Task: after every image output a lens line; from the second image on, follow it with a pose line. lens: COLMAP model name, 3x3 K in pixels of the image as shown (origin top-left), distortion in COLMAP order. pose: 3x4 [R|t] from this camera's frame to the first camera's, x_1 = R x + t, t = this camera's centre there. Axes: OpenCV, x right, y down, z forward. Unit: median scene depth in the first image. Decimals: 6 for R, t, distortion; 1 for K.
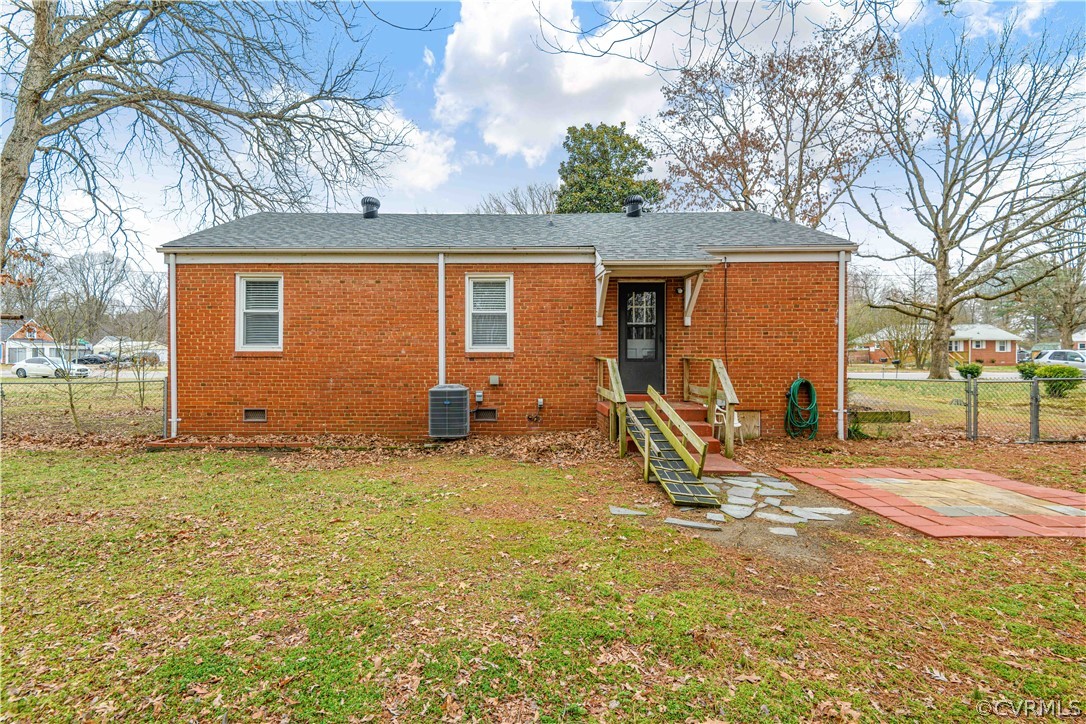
lens RADIAL K [[505.3, 0, 502.2], [0, 505.3, 350.2], [0, 0, 1]] dist [0.039841, -0.033357]
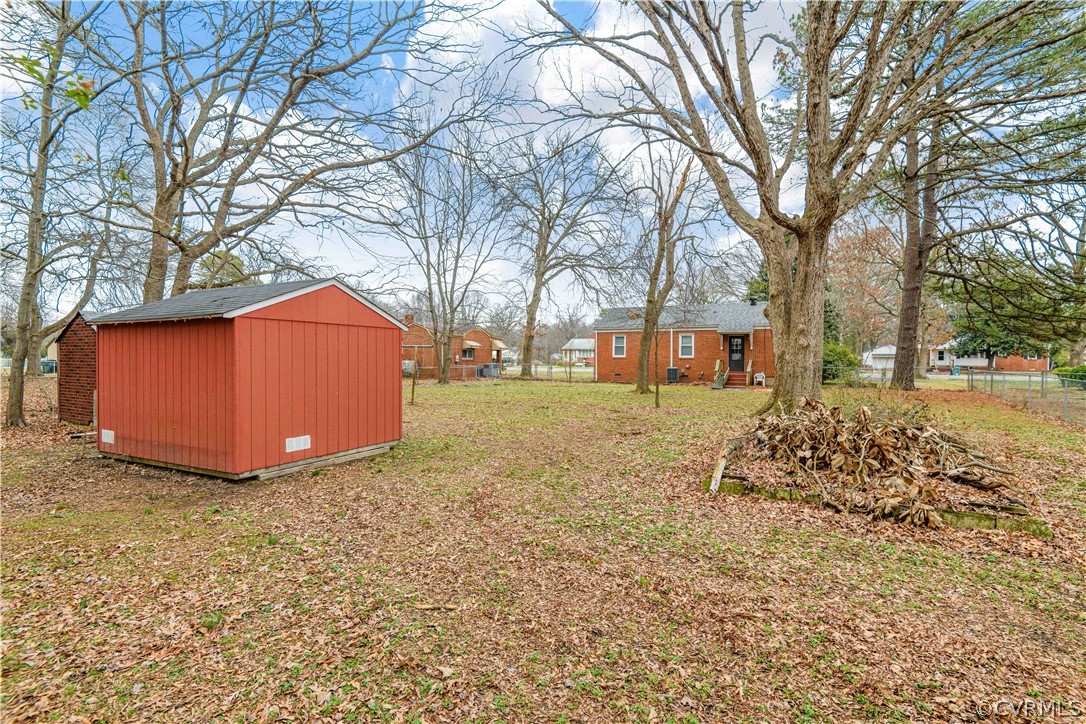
lens RADIAL K [[495.8, 0, 549.4], [0, 495.8, 359.2], [0, 0, 1]] dist [0.045313, -0.028560]
pose [[0.891287, 0.005306, -0.453408, 0.639483], [-0.002890, 0.999978, 0.006022, -0.002951], [0.453430, -0.004057, 0.891283, -2.249466]]
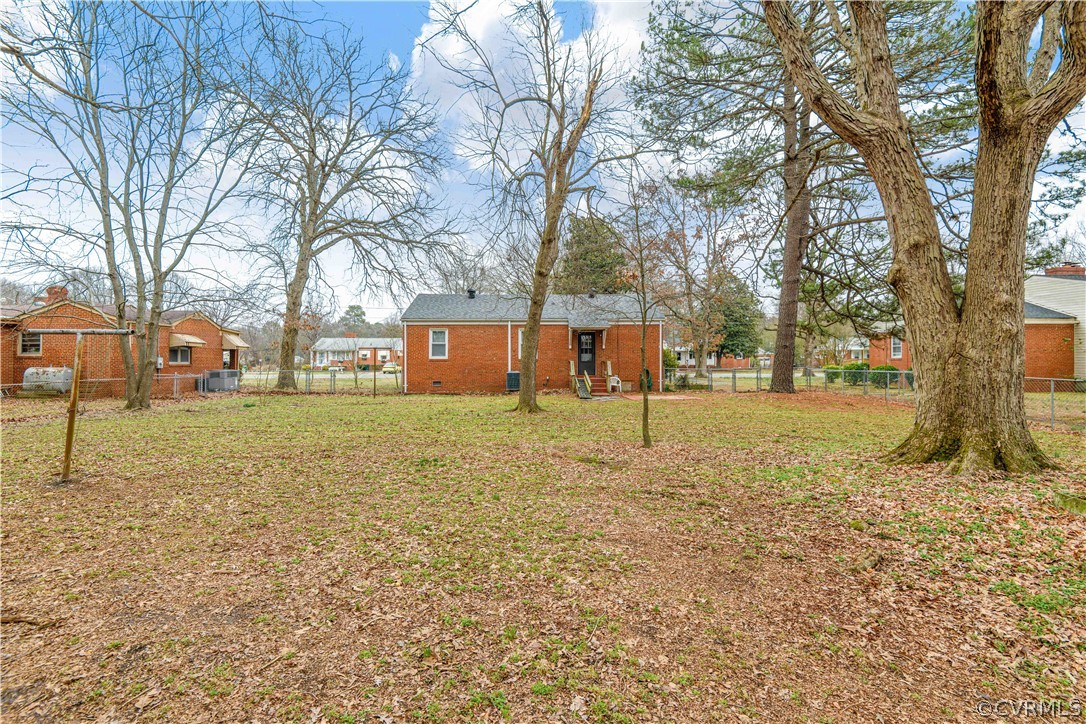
lens RADIAL K [[492.8, 0, 531.5], [0, 492.8, 356.2], [0, 0, 1]] dist [0.044157, -0.034908]
pose [[0.999911, -0.002589, 0.013070, -0.039669], [0.002661, 0.999981, -0.005507, 0.004077], [-0.013055, 0.005541, 0.999899, -1.508061]]
